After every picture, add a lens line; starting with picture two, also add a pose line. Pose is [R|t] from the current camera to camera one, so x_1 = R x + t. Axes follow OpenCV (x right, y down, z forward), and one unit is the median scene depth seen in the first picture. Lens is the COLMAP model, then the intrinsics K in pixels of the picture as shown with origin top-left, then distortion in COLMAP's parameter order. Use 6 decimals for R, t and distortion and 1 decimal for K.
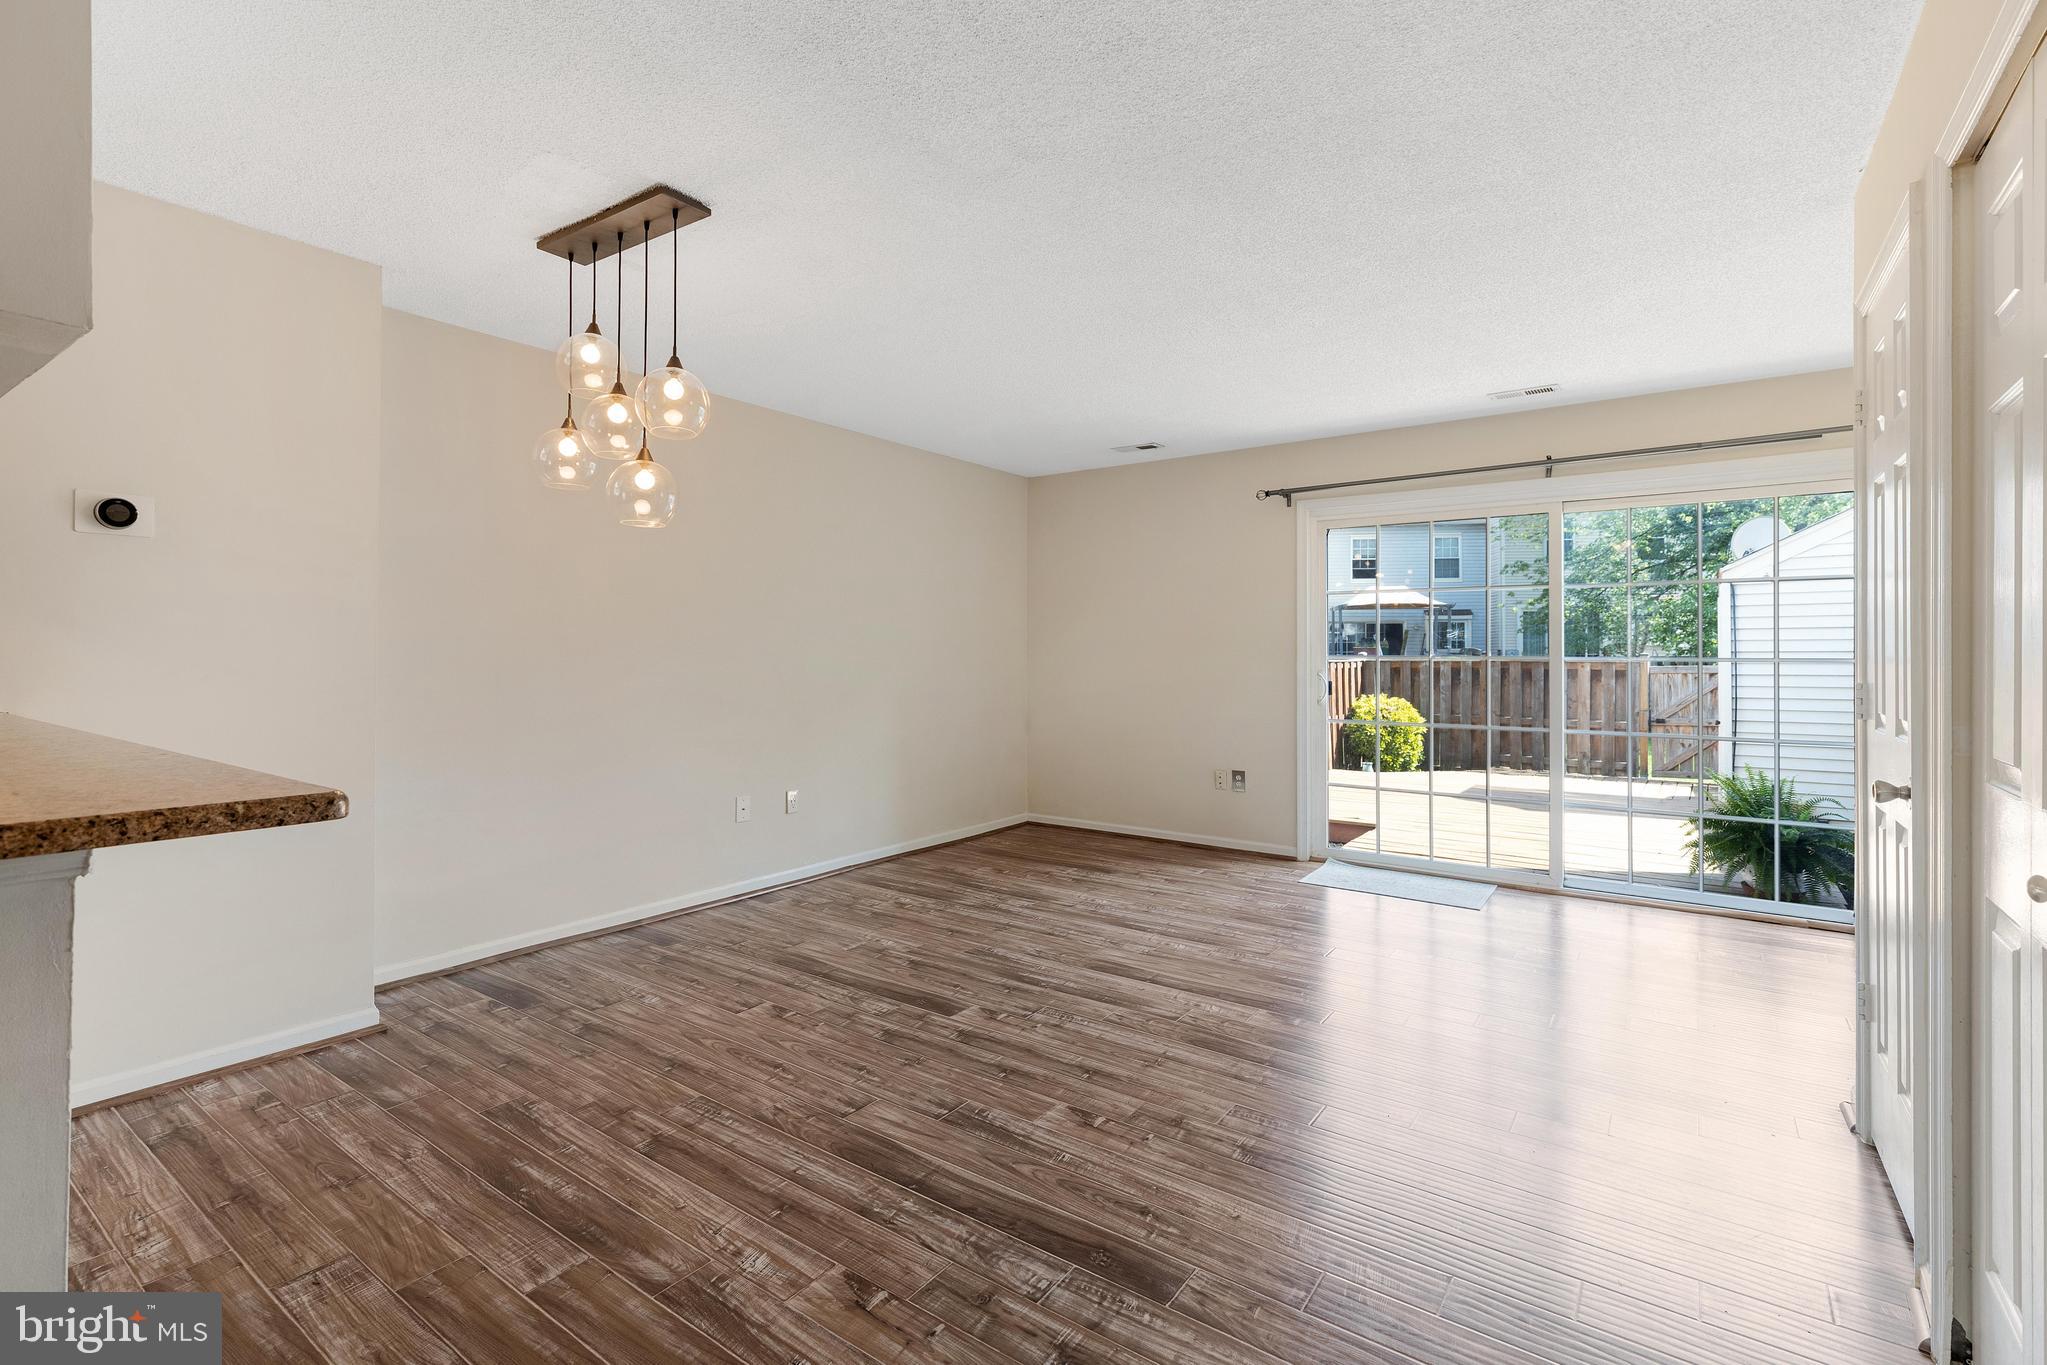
lens RADIAL K [[931.0, 0, 1030.5], [0, 931.0, 665.6], [0, 0, 1]] dist [0.001577, 0.000539]
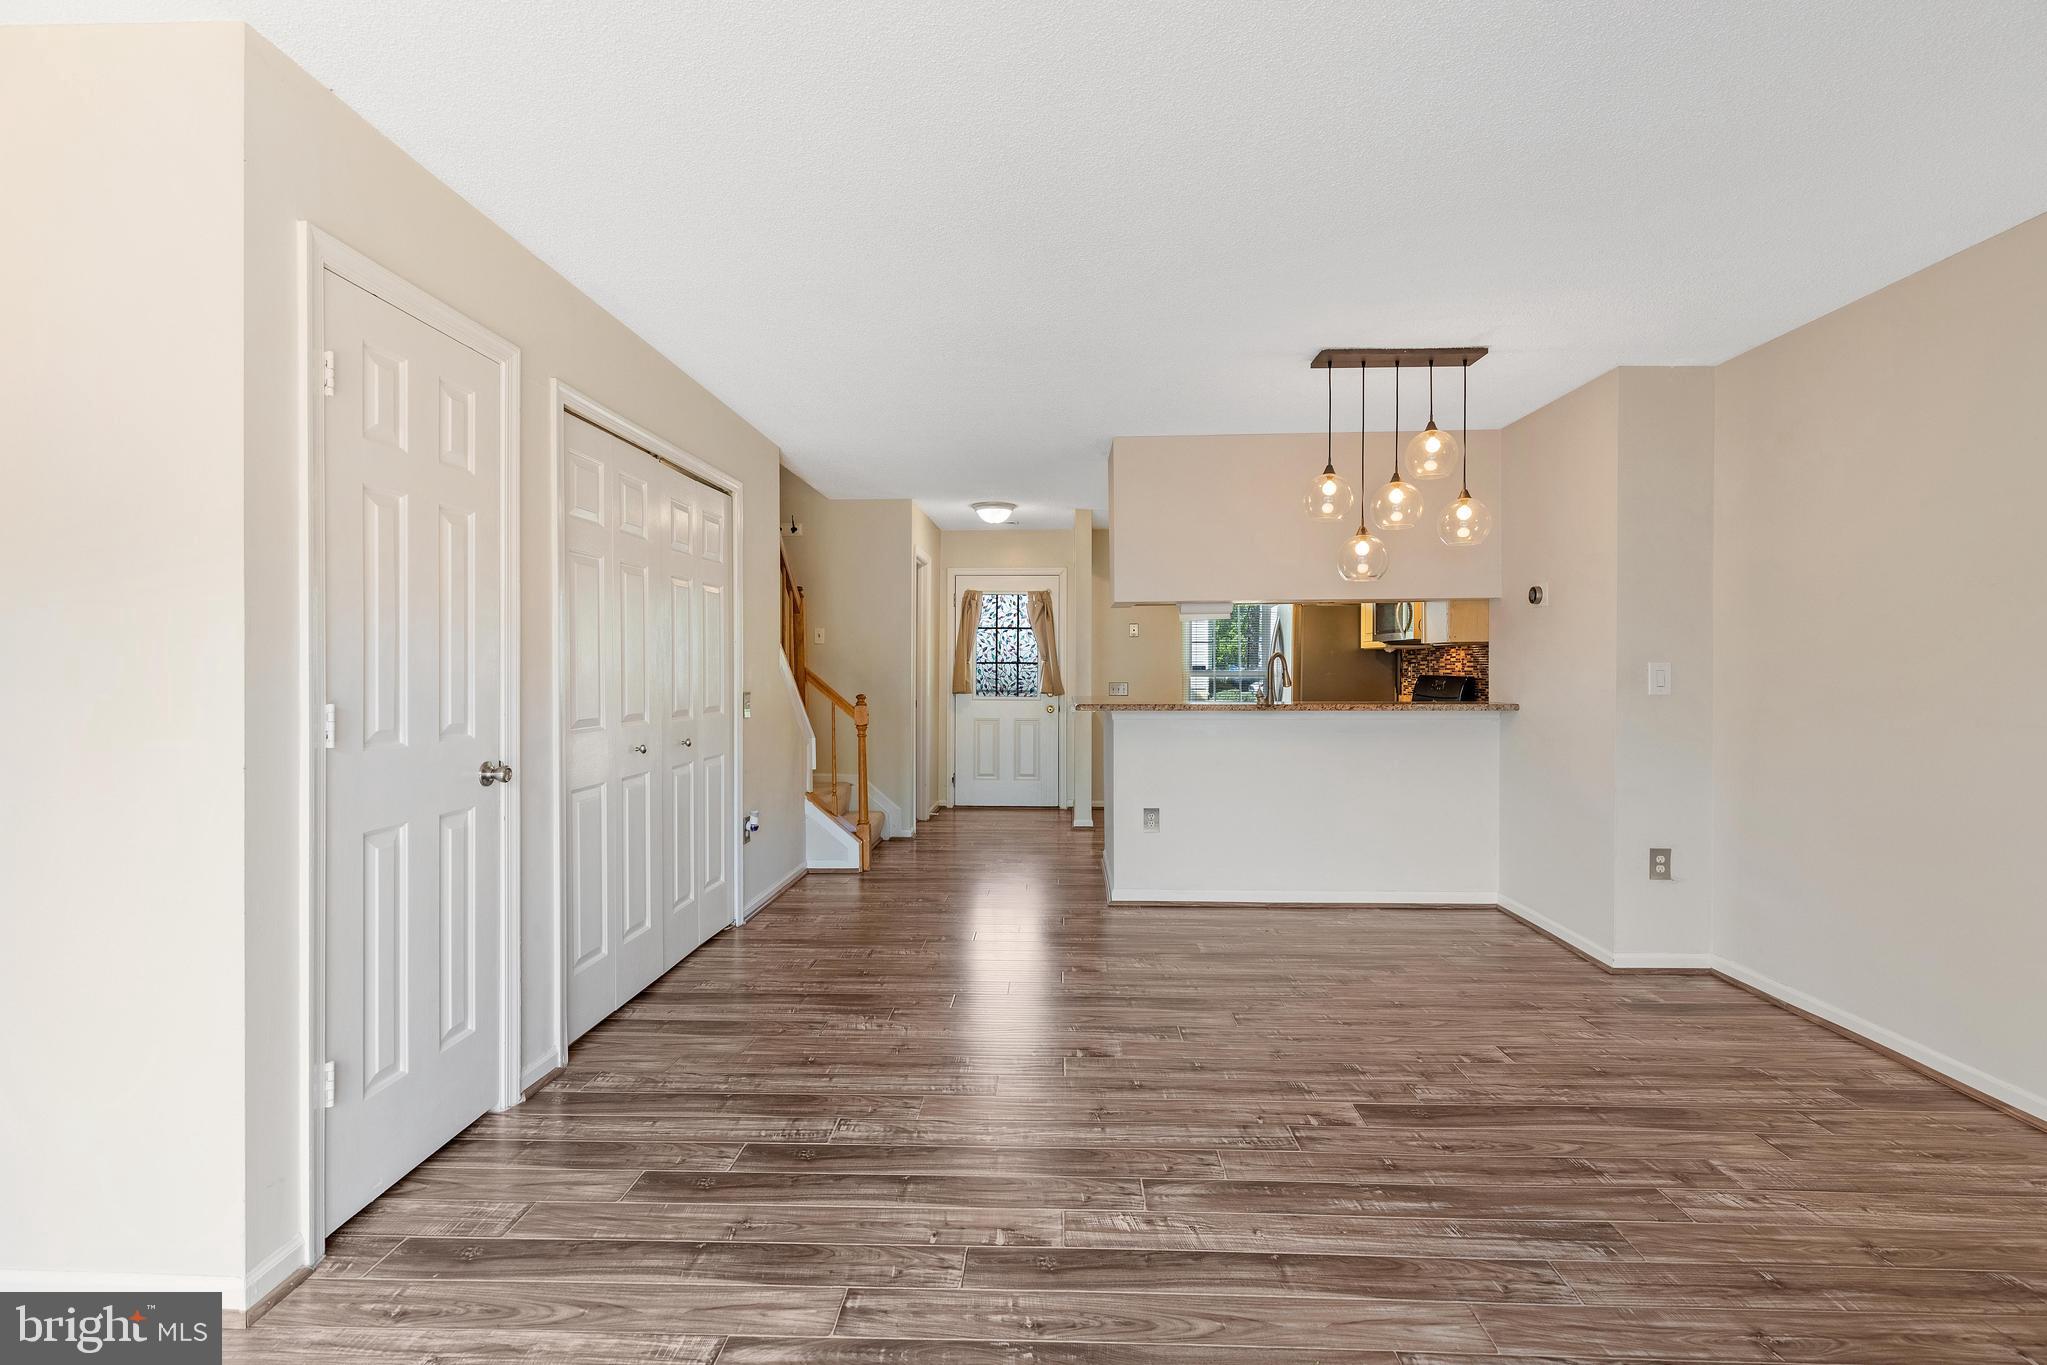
lens RADIAL K [[931.0, 0, 1030.9], [0, 931.0, 670.3], [0, 0, 1]] dist [0.001577, 0.000539]
pose [[-0.837212, -0.002405, -0.546874, 0.617482], [-0.009231, 0.999910, 0.009734, -0.022237], [0.546801, 0.013197, -0.837158, 1.531605]]
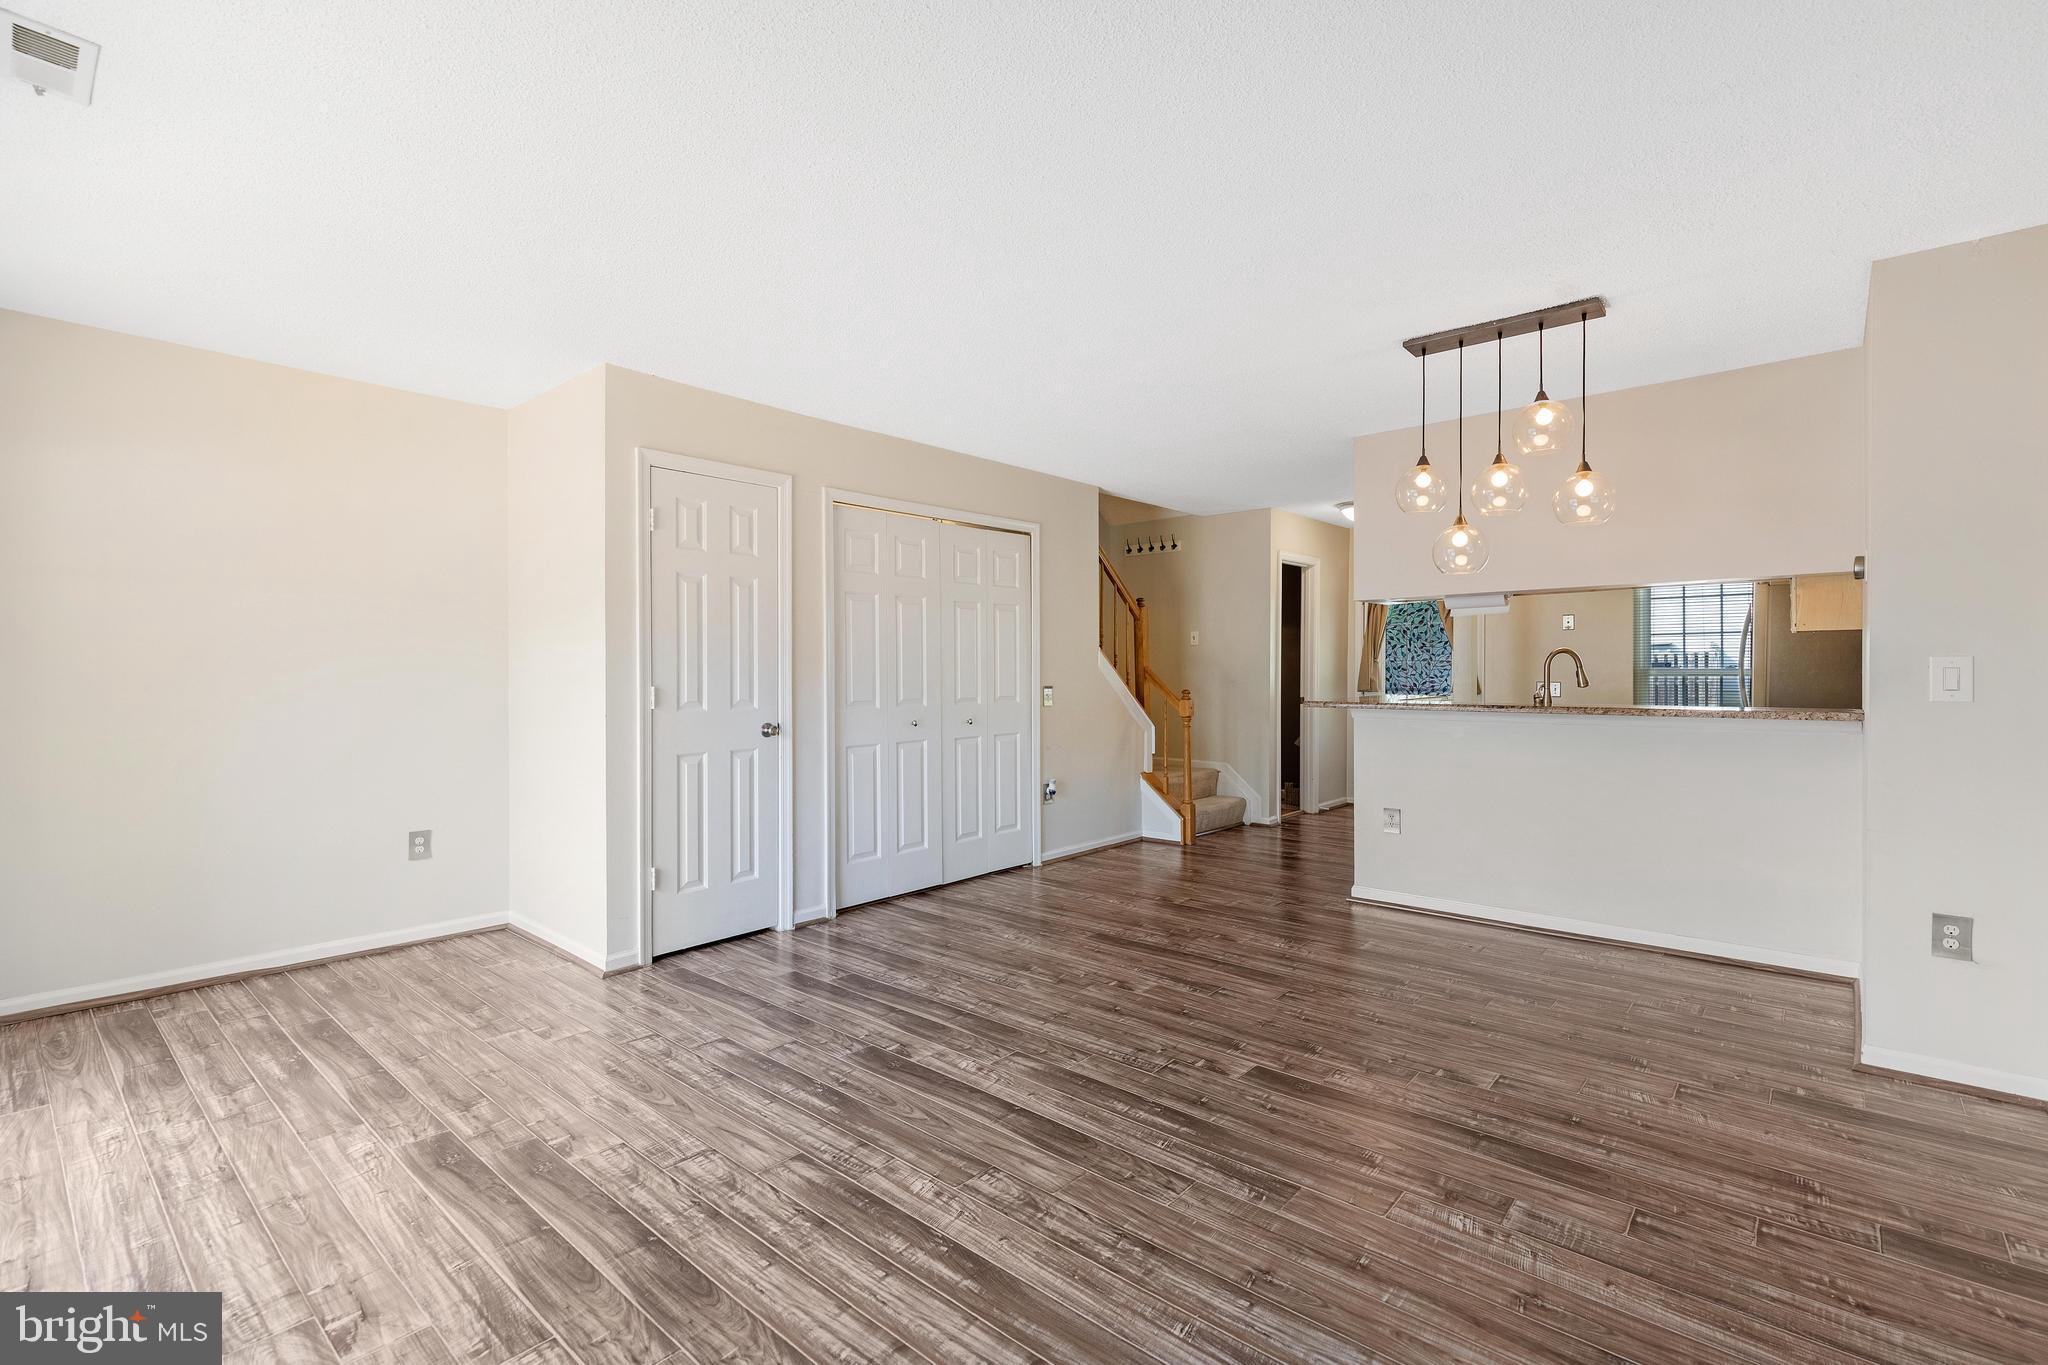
lens RADIAL K [[931.5, 0, 1013.3], [0, 931.5, 661.1], [0, 0, 1]] dist [0.001577, 0.000539]
pose [[-0.993448, -0.000206, 0.114282, 0.047857], [0.000385, 0.999987, 0.005146, -0.028448], [-0.114281, 0.005157, -0.993435, 1.928737]]
